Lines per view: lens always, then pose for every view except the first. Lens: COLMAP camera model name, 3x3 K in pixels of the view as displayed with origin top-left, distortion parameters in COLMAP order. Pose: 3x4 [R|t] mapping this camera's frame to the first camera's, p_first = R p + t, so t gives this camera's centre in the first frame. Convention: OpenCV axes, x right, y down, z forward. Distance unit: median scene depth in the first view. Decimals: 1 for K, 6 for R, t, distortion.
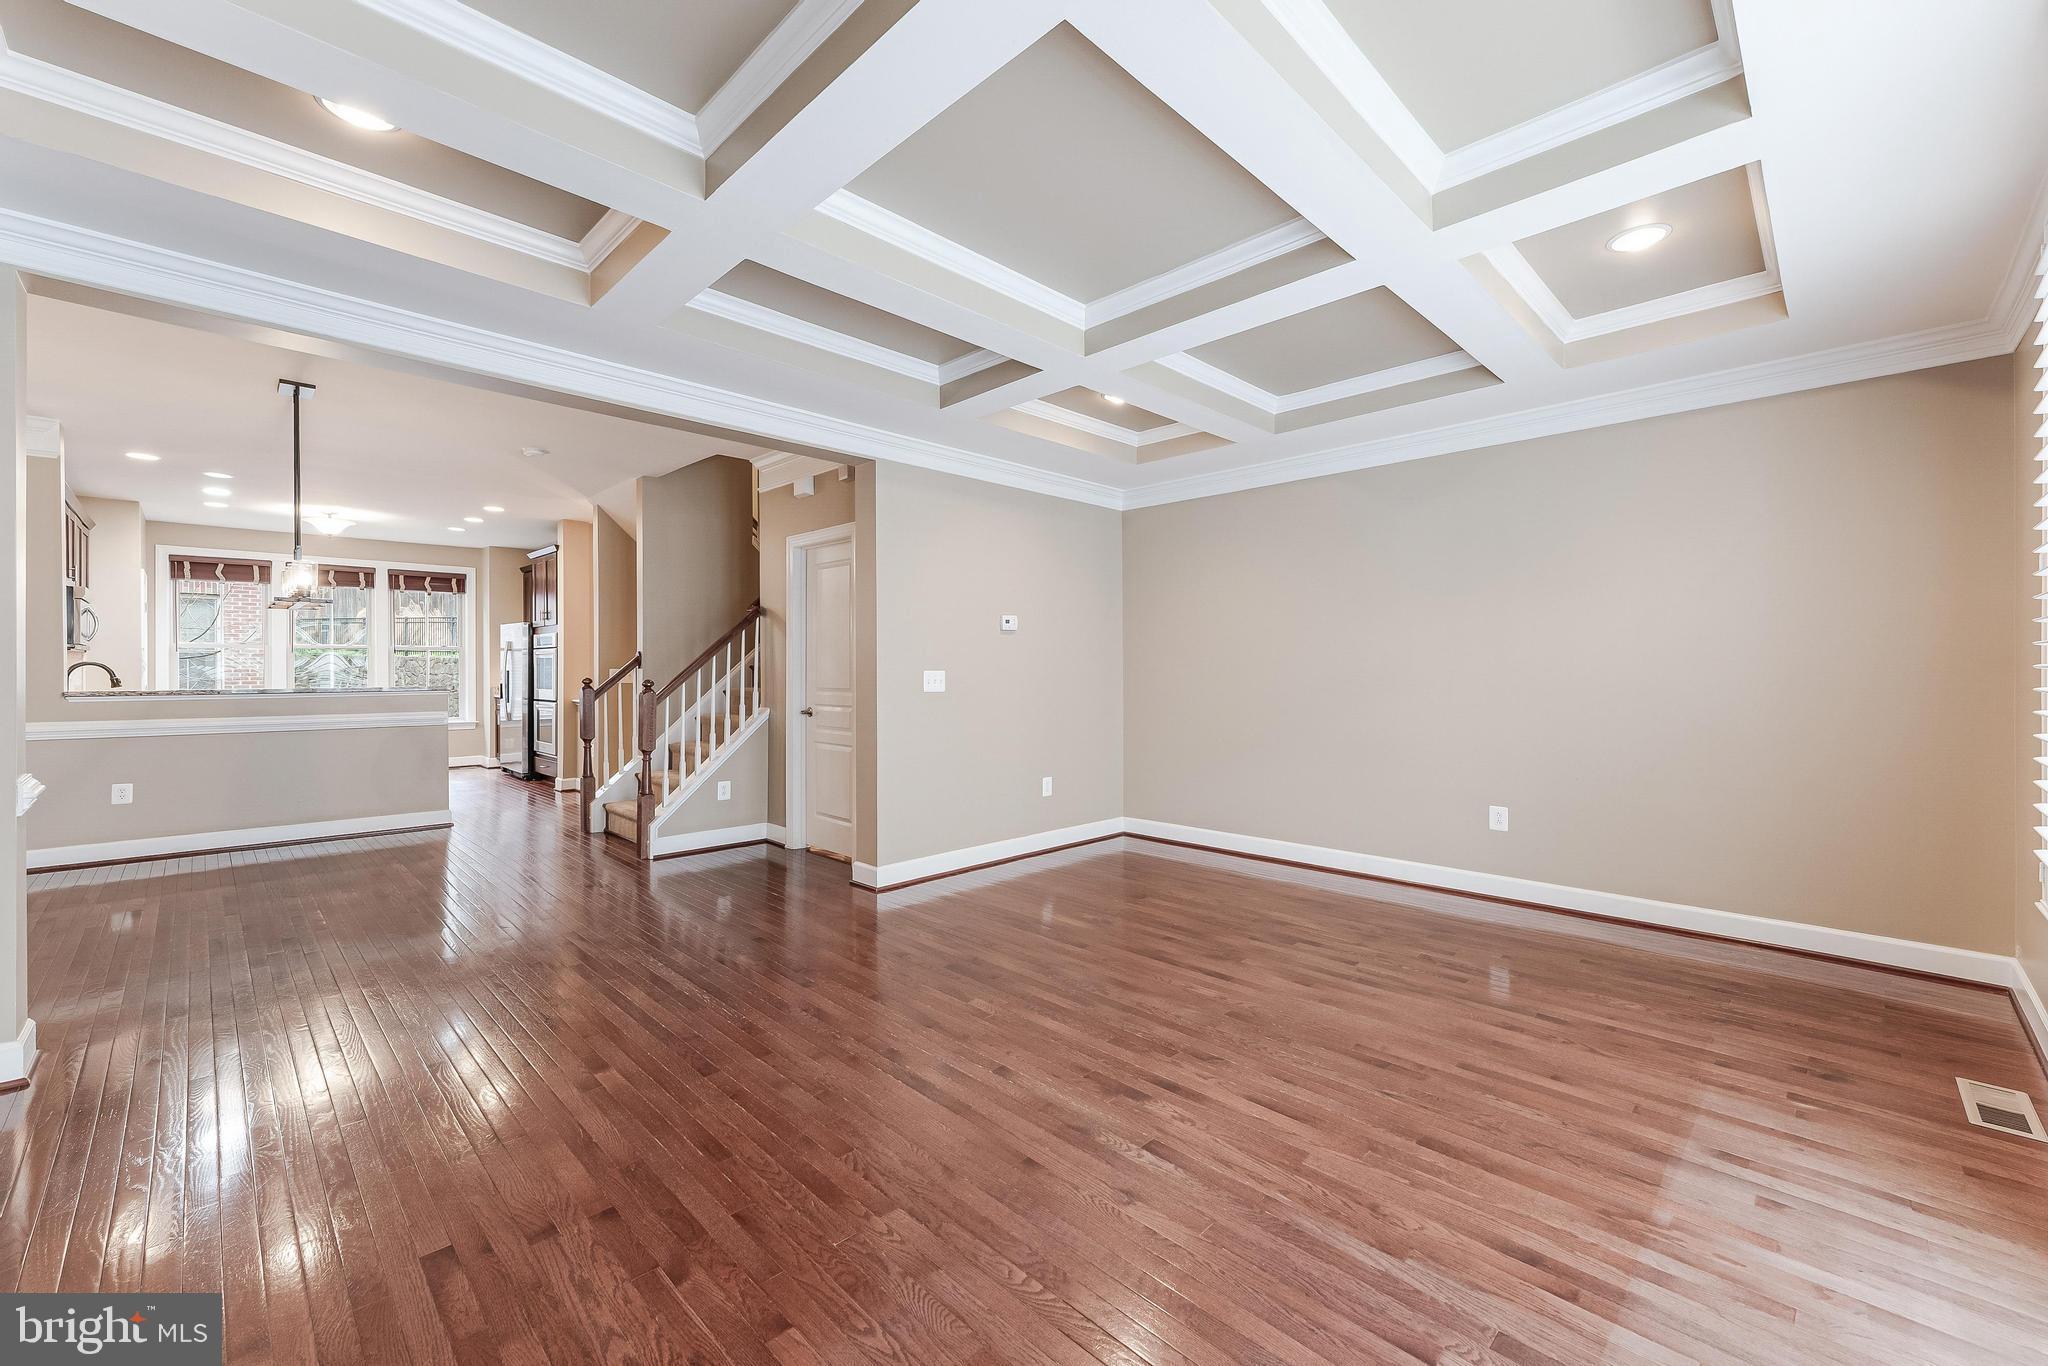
lens RADIAL K [[829.5, 0, 1034.7], [0, 829.5, 673.1], [0, 0, 1]] dist [0.003080, -0.000565]
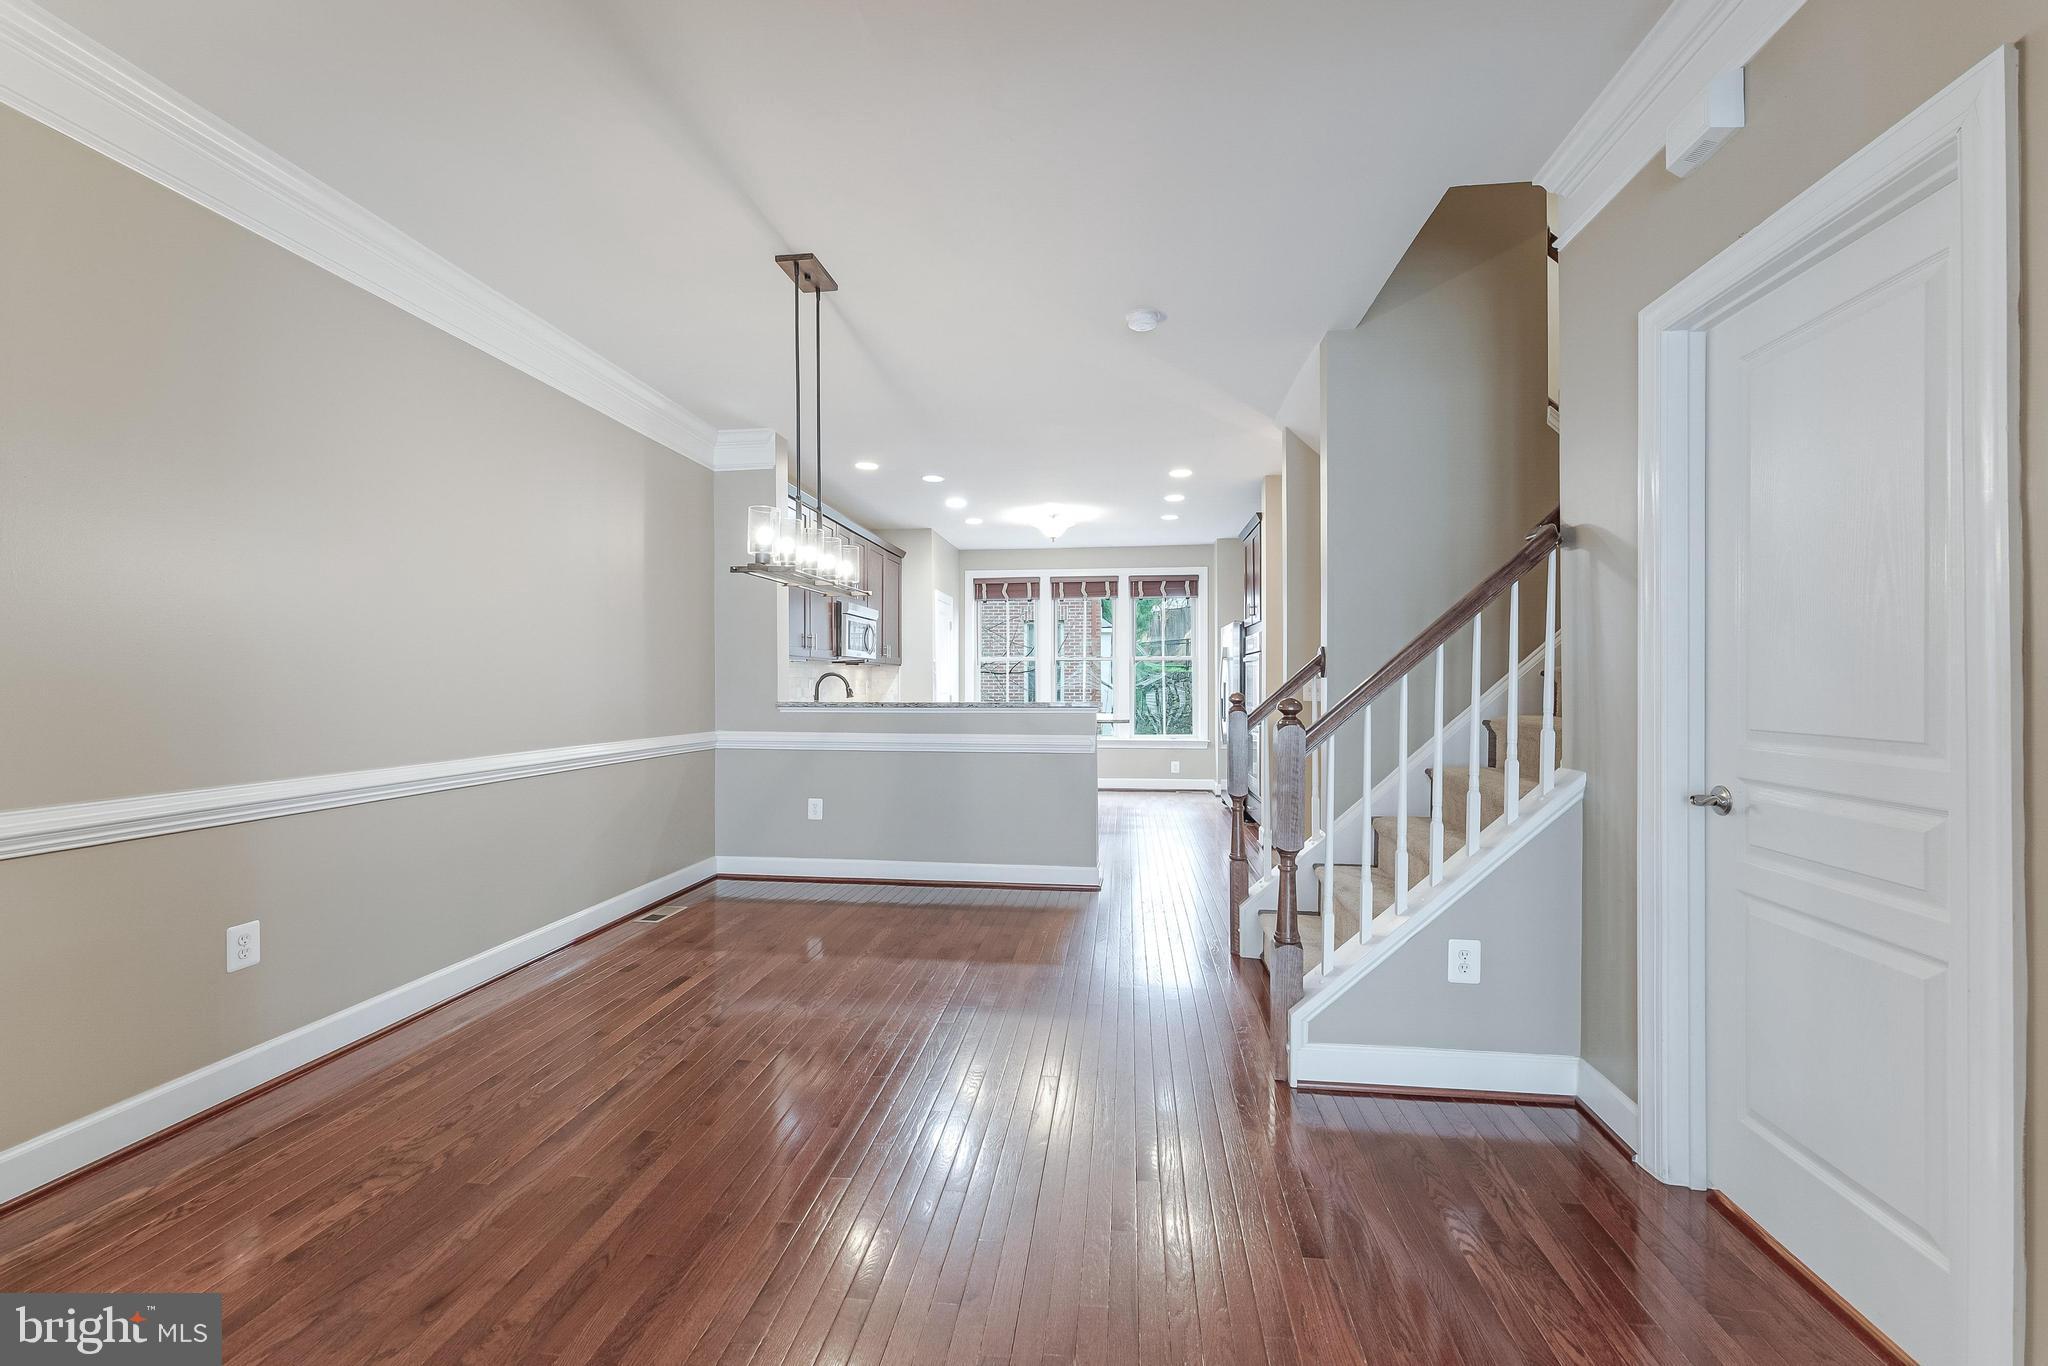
lens RADIAL K [[829.5, 0, 1034.9], [0, 829.5, 680.5], [0, 0, 1]] dist [0.003080, -0.000565]
pose [[0.621722, -0.003283, -0.783231, -0.169205], [-0.003718, 0.999968, -0.007143, 0.001927], [0.783229, 0.007353, 0.621690, 0.535917]]
